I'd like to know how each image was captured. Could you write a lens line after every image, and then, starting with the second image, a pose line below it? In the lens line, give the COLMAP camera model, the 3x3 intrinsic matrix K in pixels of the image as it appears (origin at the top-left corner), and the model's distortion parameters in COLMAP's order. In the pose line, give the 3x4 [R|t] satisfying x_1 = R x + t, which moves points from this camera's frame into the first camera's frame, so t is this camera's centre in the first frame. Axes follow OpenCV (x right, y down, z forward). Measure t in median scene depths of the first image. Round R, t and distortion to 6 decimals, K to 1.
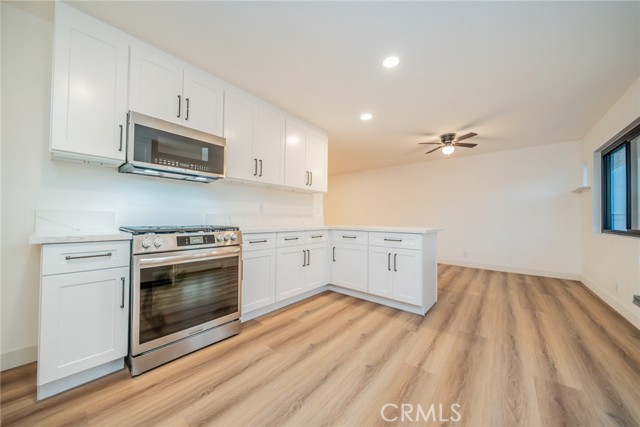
lens RADIAL K [[223.1, 0, 314.1], [0, 223.1, 214.9], [0, 0, 1]] dist [-0.006696, -0.000024]
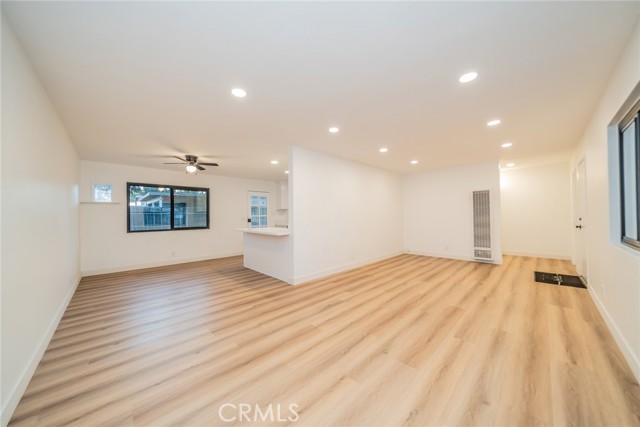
lens RADIAL K [[217.4, 0, 316.9], [0, 217.4, 214.2], [0, 0, 1]] dist [-0.004475, -0.000242]
pose [[-0.995309, 0.003141, 0.096695, -0.291987], [0.001108, 0.999777, -0.021068, -0.027922], [-0.096740, -0.020862, -0.995091, 3.199289]]
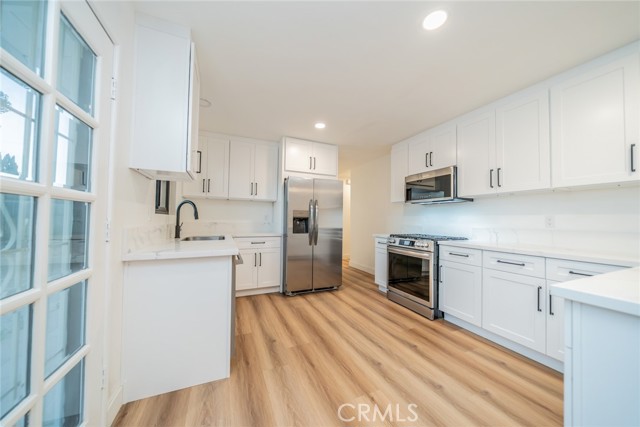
lens RADIAL K [[217.4, 0, 316.9], [0, 217.4, 214.2], [0, 0, 1]] dist [-0.004475, -0.000242]
pose [[-0.434284, -0.042339, -0.899780, 0.895078], [-0.008276, 0.999040, -0.043016, -0.021803], [0.900738, -0.011235, -0.434218, 0.761254]]
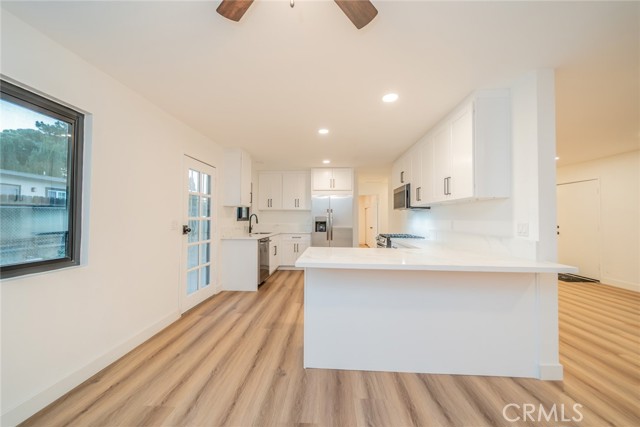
lens RADIAL K [[235.3, 0, 318.3], [0, 235.3, 215.2], [0, 0, 1]] dist [-0.000400, 0.000117]
pose [[-0.794178, -0.023920, -0.607215, 1.083123], [-0.005854, 0.999480, -0.031717, -0.047070], [0.607657, -0.021635, -0.793905, 1.808514]]
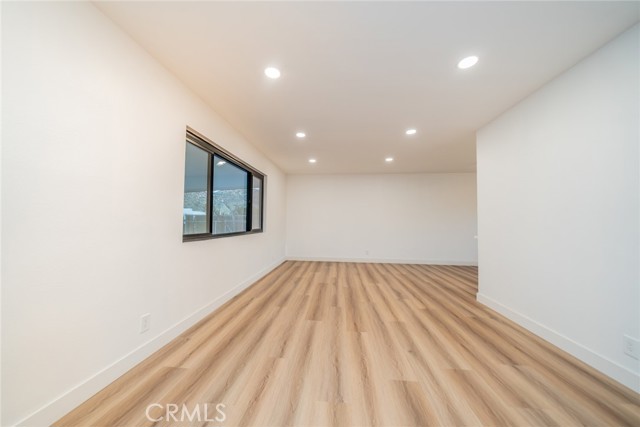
lens RADIAL K [[223.1, 0, 314.1], [0, 223.1, 214.9], [0, 0, 1]] dist [-0.006696, -0.000024]
pose [[0.826460, 0.013202, 0.562841, -1.485269], [-0.006660, 0.999884, -0.013675, -0.030504], [-0.562956, 0.007554, 0.826452, 1.151552]]
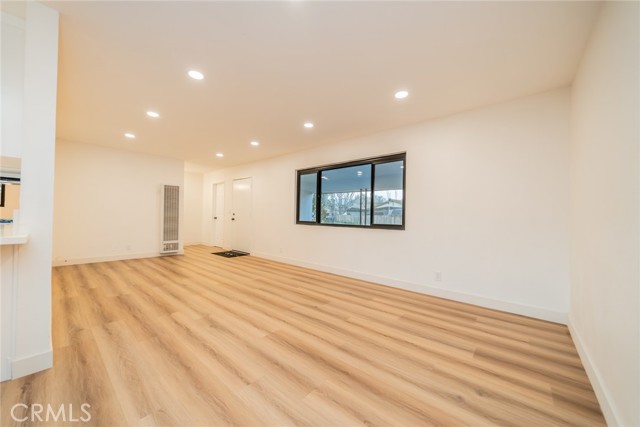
lens RADIAL K [[235.3, 0, 318.3], [0, 235.3, 215.2], [0, 0, 1]] dist [-0.000400, 0.000117]
pose [[-0.008565, -0.016644, -0.999825, 0.667650], [-0.005355, 0.999848, -0.016598, 0.026329], [0.999949, 0.005212, -0.008652, 2.424662]]
